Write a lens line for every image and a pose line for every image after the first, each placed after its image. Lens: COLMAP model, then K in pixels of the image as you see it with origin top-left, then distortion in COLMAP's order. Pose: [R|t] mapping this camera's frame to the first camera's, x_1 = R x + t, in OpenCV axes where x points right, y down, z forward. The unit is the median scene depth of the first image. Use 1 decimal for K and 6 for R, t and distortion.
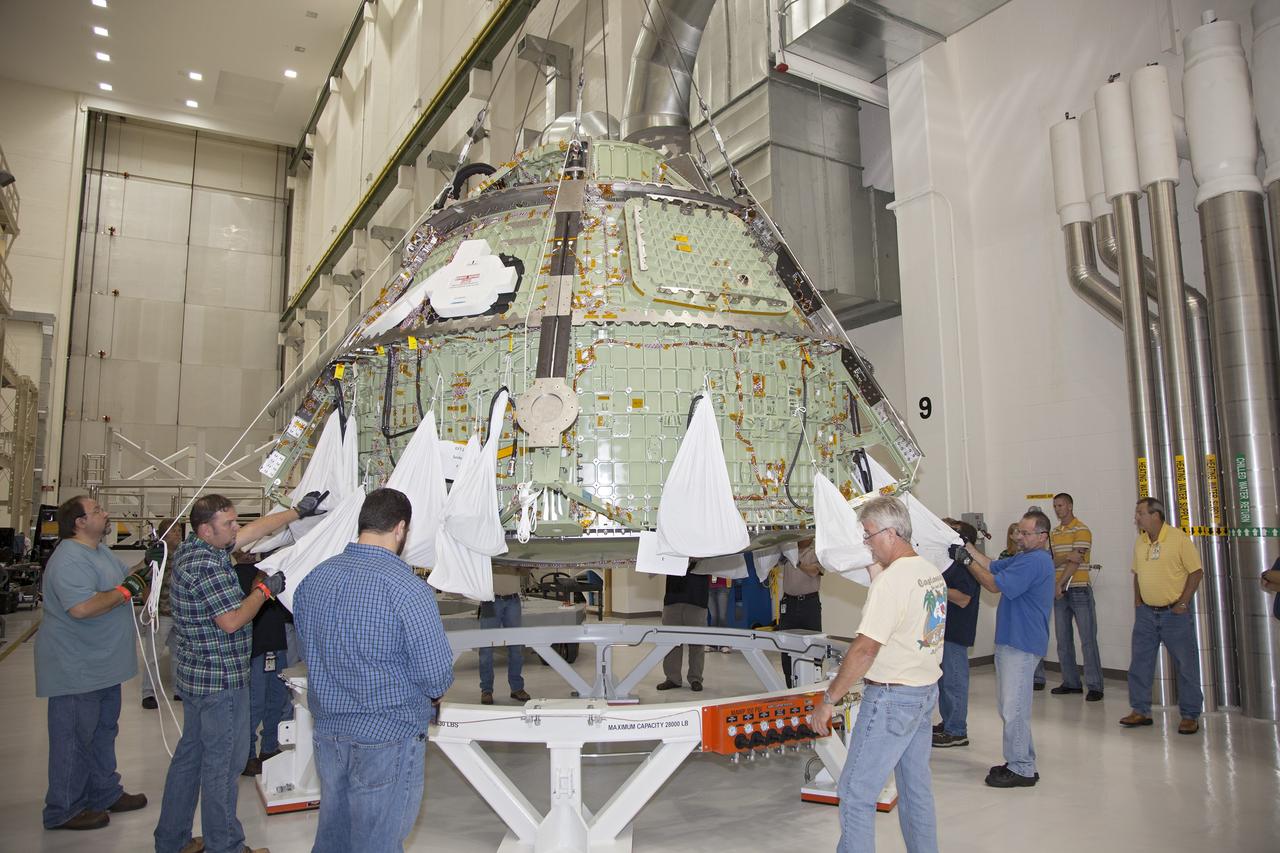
lens RADIAL K [[862.9, 0, 597.5], [0, 862.9, 425.1], [0, 0, 1]] dist [-0.084334, 0.000651]
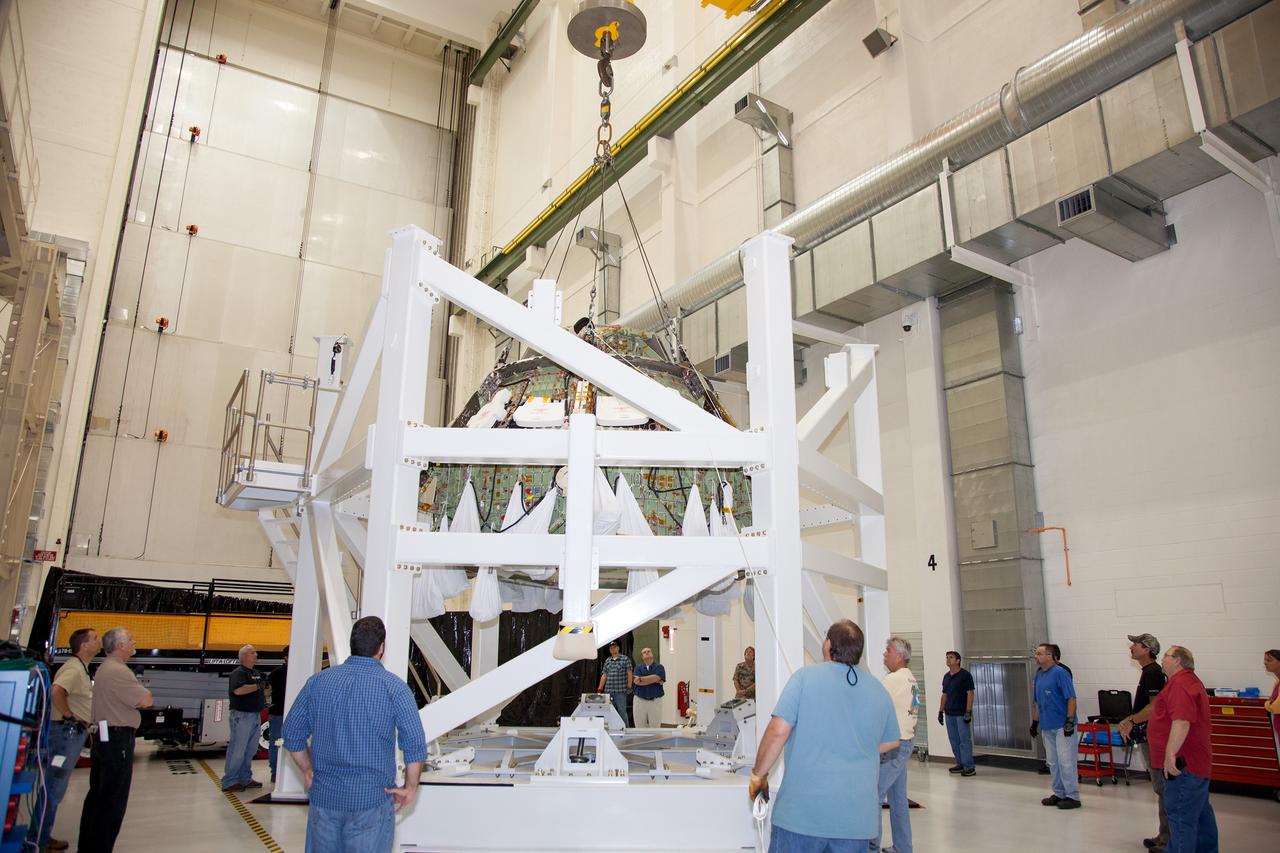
lens RADIAL K [[862.9, 0, 597.5], [0, 862.9, 425.1], [0, 0, 1]] dist [-0.084334, 0.000651]
pose [[0.999498, 0.028875, 0.013013, -0.287886], [-0.026993, 0.991545, -0.126927, 0.048480], [-0.016568, 0.126512, 0.991827, 0.412247]]
